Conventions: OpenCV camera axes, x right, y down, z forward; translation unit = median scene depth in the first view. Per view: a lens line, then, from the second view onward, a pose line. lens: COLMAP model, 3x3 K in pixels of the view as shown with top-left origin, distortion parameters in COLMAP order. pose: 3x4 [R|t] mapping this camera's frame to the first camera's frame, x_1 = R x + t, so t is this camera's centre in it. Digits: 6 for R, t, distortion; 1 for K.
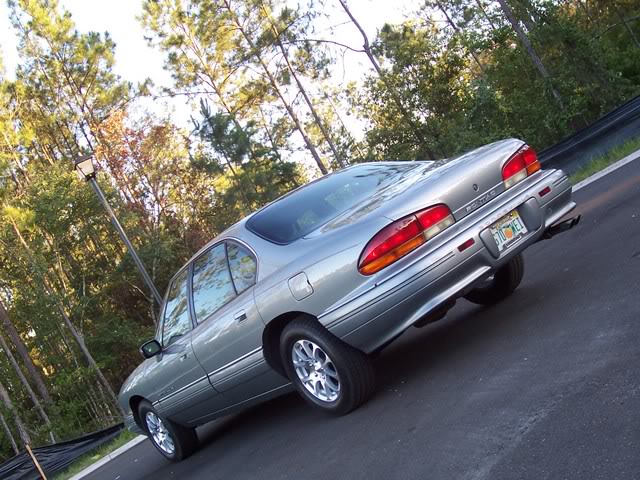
lens RADIAL K [[854.9, 0, 332.4], [0, 854.9, 240.6], [0, 0, 1]] dist [-0.046714, -0.007694]
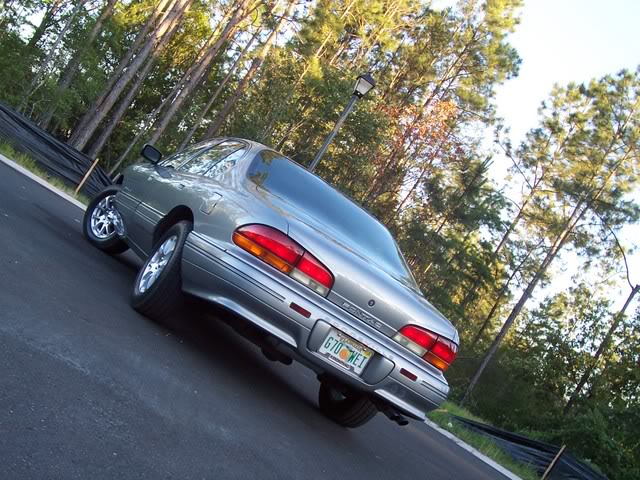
lens RADIAL K [[854.9, 0, 332.4], [0, 854.9, 240.6], [0, 0, 1]] dist [-0.046714, -0.007694]
pose [[0.461197, 0.863047, -0.206026, 0.283894], [-0.873662, 0.482249, 0.064423, -0.119928], [0.154956, 0.150286, 0.976424, 0.024259]]
